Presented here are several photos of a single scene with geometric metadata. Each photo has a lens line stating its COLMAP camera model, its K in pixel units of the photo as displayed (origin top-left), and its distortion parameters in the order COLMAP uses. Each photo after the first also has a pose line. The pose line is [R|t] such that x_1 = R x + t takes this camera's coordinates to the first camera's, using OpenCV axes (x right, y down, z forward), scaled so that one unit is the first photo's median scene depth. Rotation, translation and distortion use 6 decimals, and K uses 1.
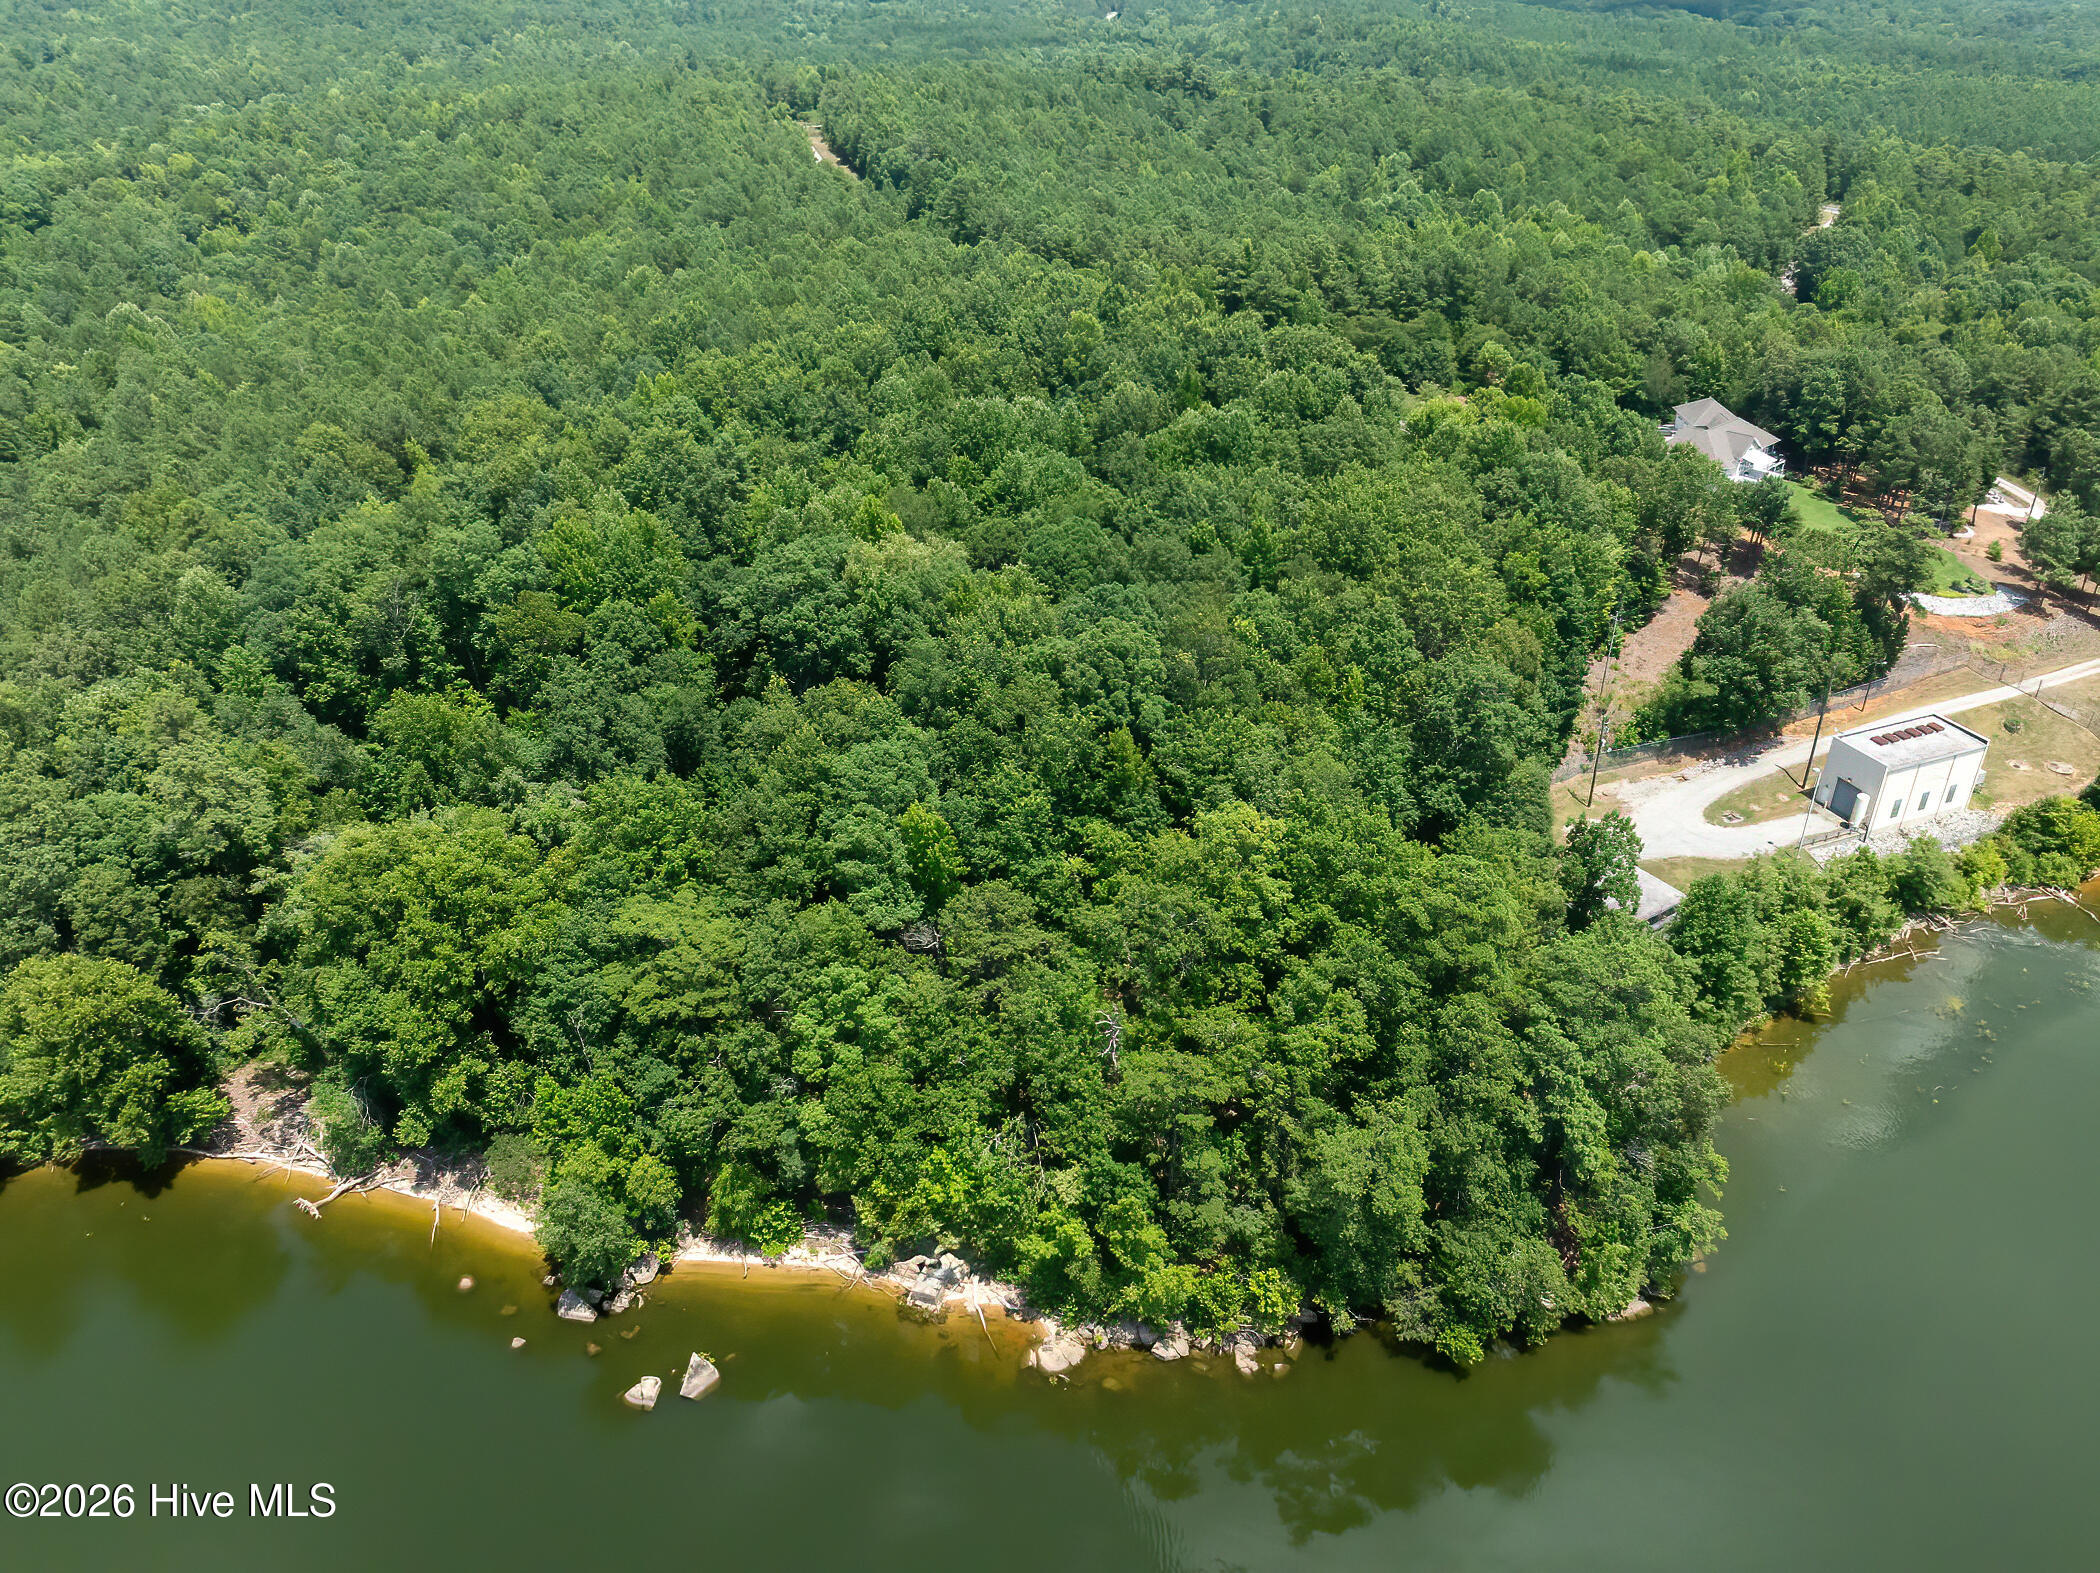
lens RADIAL K [[1480.8, 0, 1048.3], [0, 1480.8, 794.5], [0, 0, 1]] dist [-0.047814, 0.021179]
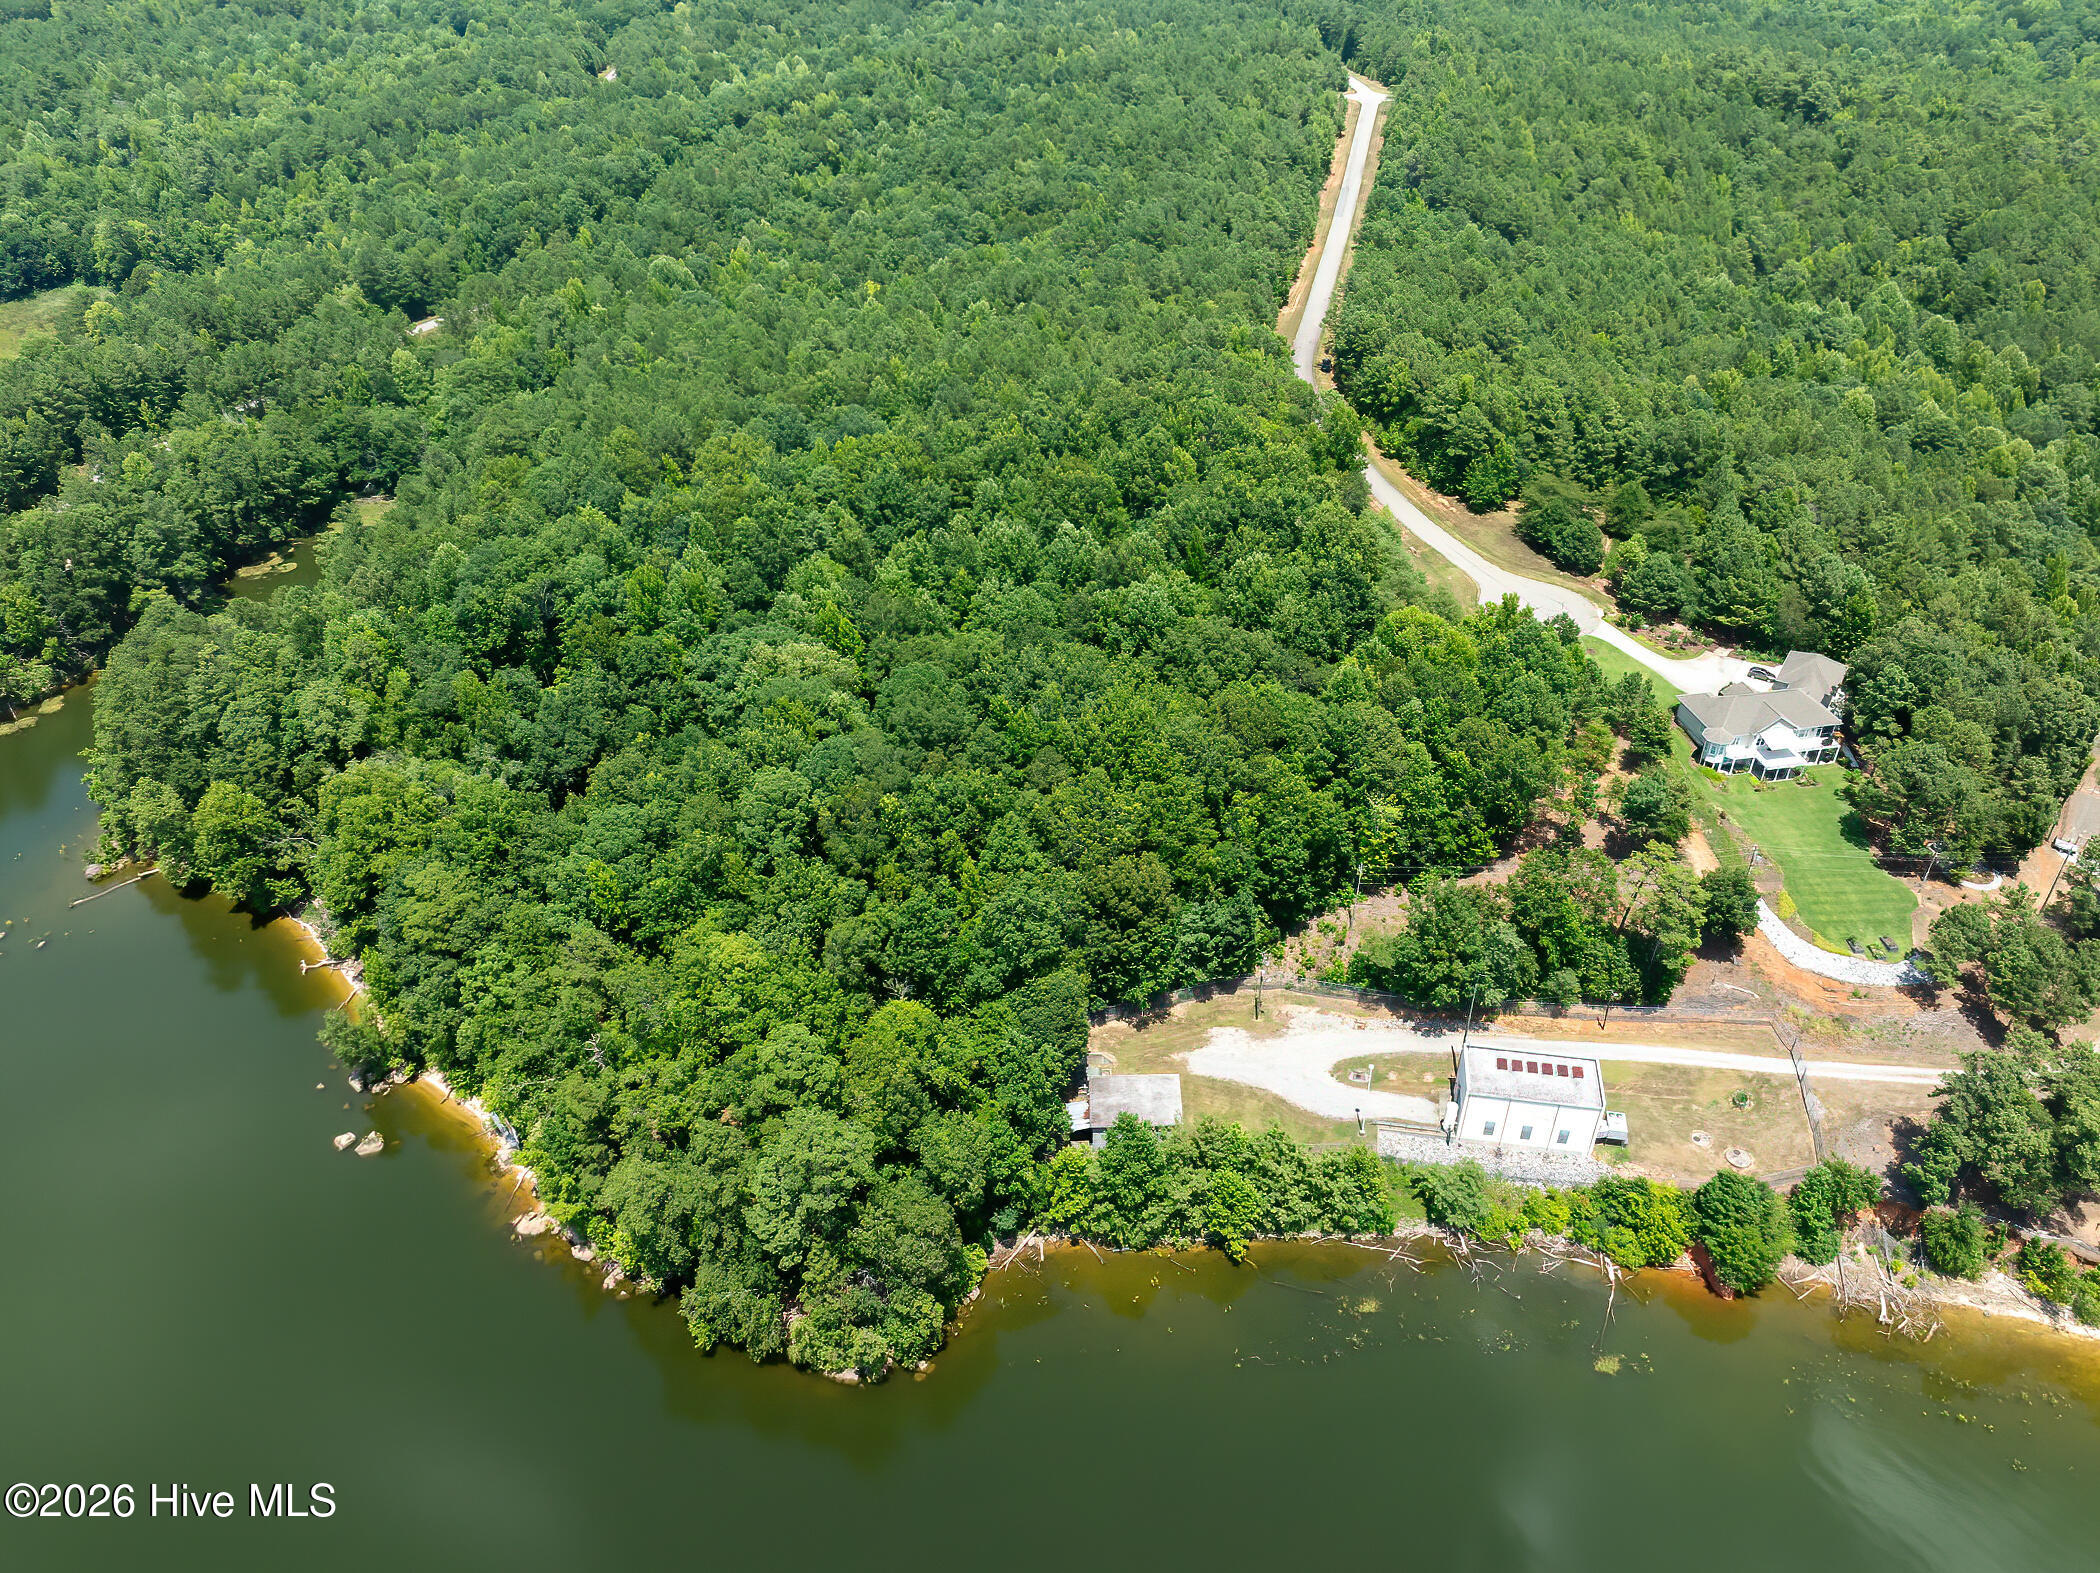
lens RADIAL K [[1480.8, 0, 1043.7], [0, 1480.8, 790.2], [0, 0, 1]] dist [-0.047814, 0.021179]
pose [[0.854198, 0.302501, -0.422895, 0.683117], [-0.260034, 0.952857, 0.156349, -0.310859], [0.450254, -0.023586, 0.892589, -0.105385]]
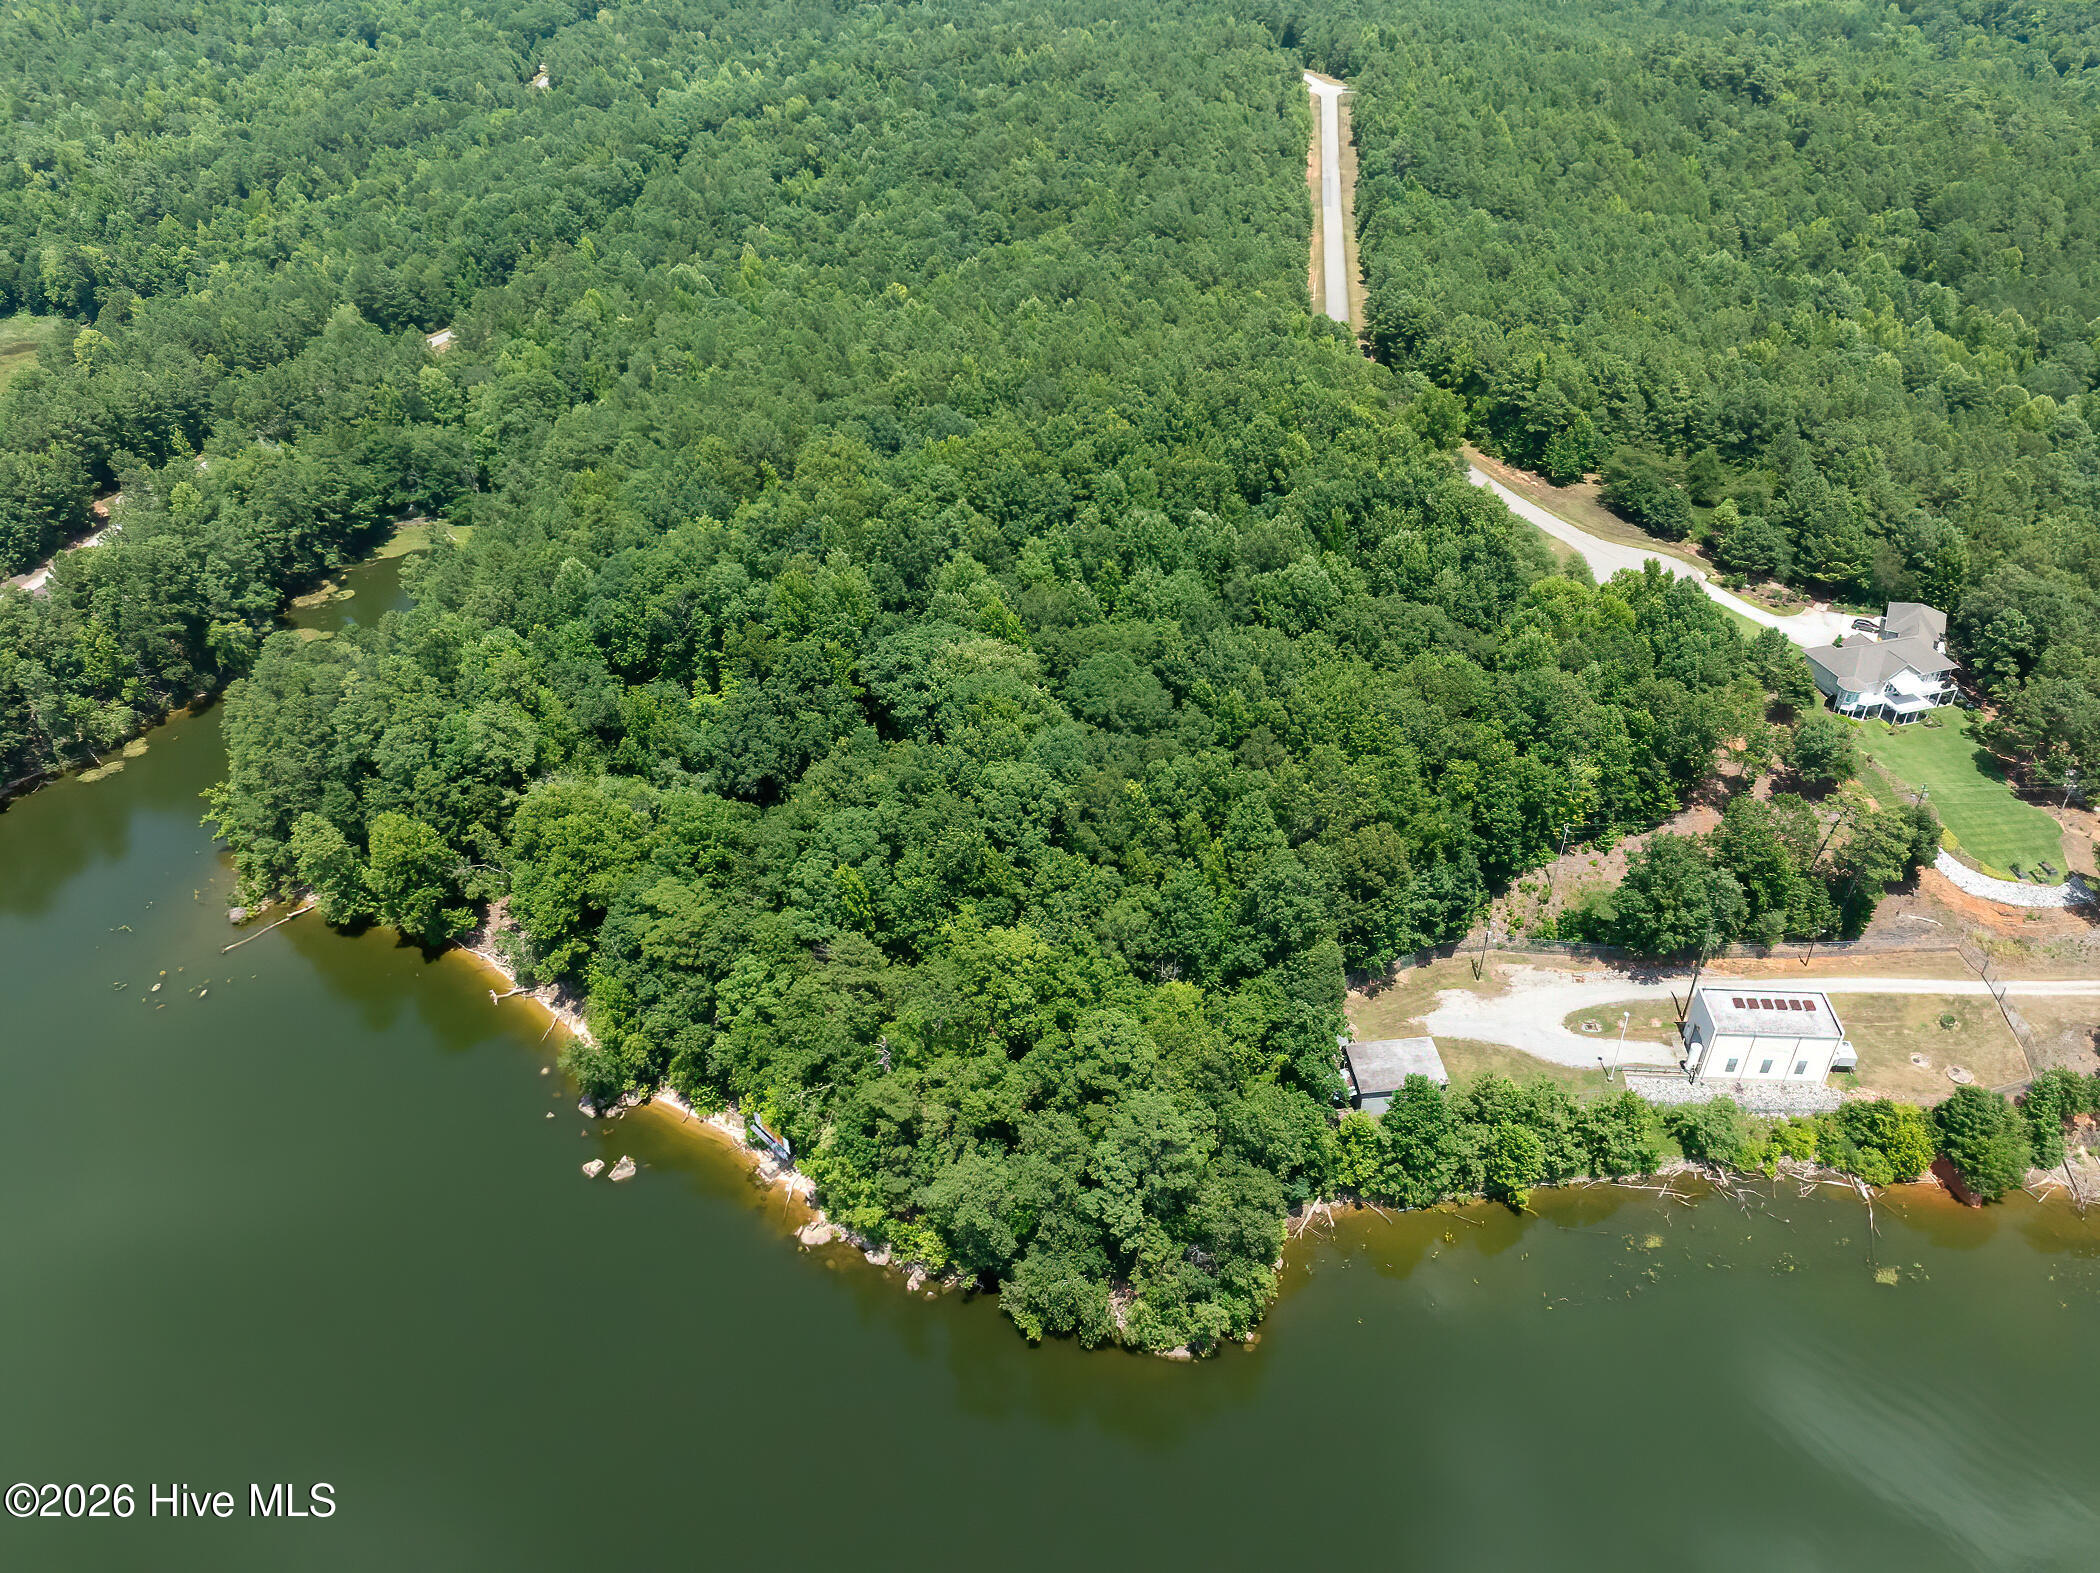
lens RADIAL K [[1480.8, 0, 1044.5], [0, 1480.8, 792.2], [0, 0, 1]] dist [-0.047814, 0.021179]
pose [[0.900560, 0.251089, -0.354889, 0.452249], [-0.215298, 0.966794, 0.137682, -0.234768], [0.377675, -0.047584, 0.924715, -0.231011]]
